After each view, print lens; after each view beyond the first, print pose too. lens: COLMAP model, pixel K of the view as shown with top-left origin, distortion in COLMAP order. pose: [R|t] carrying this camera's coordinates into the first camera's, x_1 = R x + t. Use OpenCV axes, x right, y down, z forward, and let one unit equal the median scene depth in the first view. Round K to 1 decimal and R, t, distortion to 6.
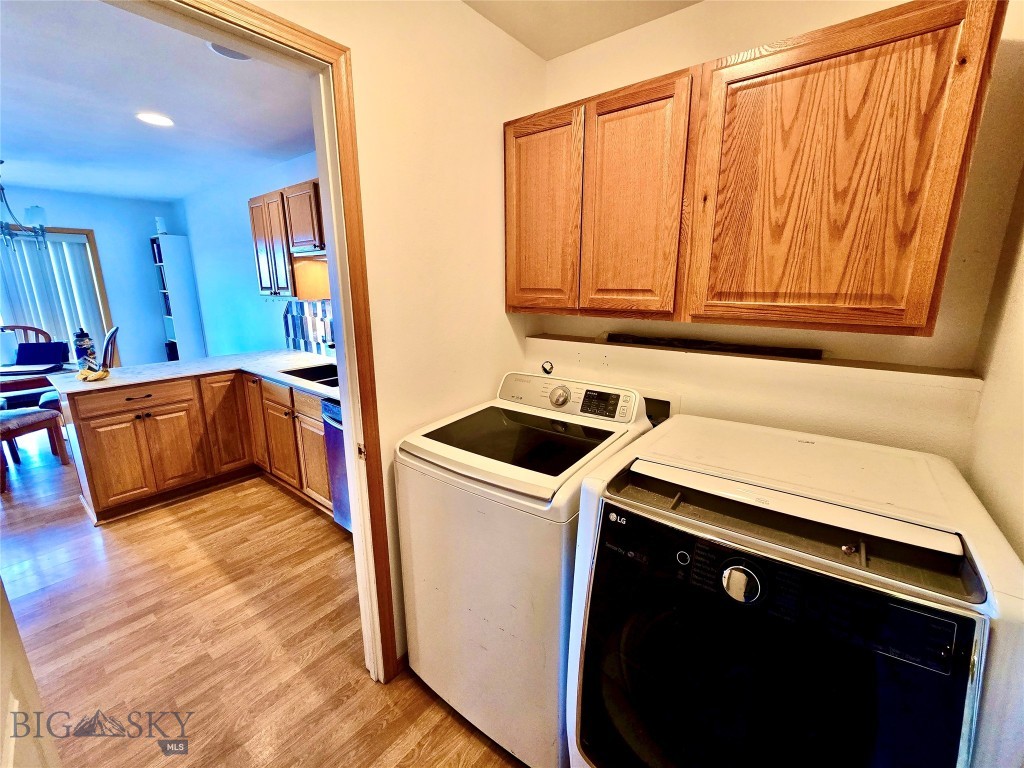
lens RADIAL K [[416.7, 0, 512.1], [0, 416.7, 377.0], [0, 0, 1]] dist [-0.001162, -0.000210]
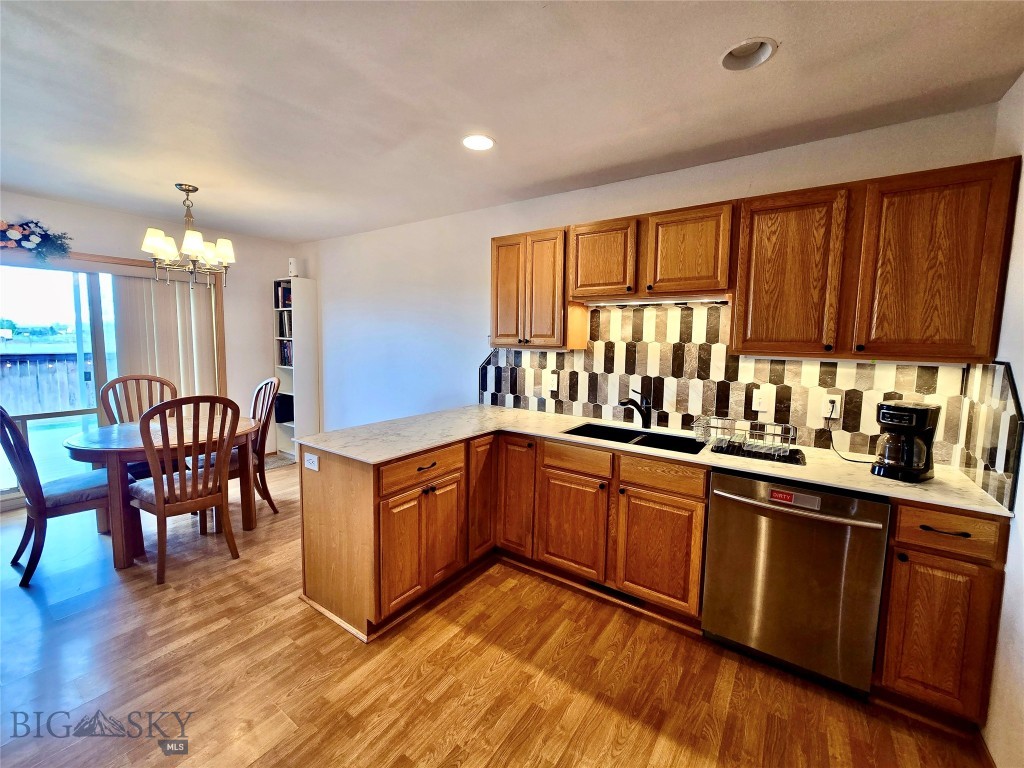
lens RADIAL K [[416.7, 0, 512.1], [0, 416.7, 377.0], [0, 0, 1]] dist [-0.001162, -0.000210]
pose [[0.997784, 0.010273, 0.065742, -0.727278], [-0.001627, 0.991482, -0.130236, -0.015474], [-0.066520, 0.129840, 0.989301, 0.168924]]
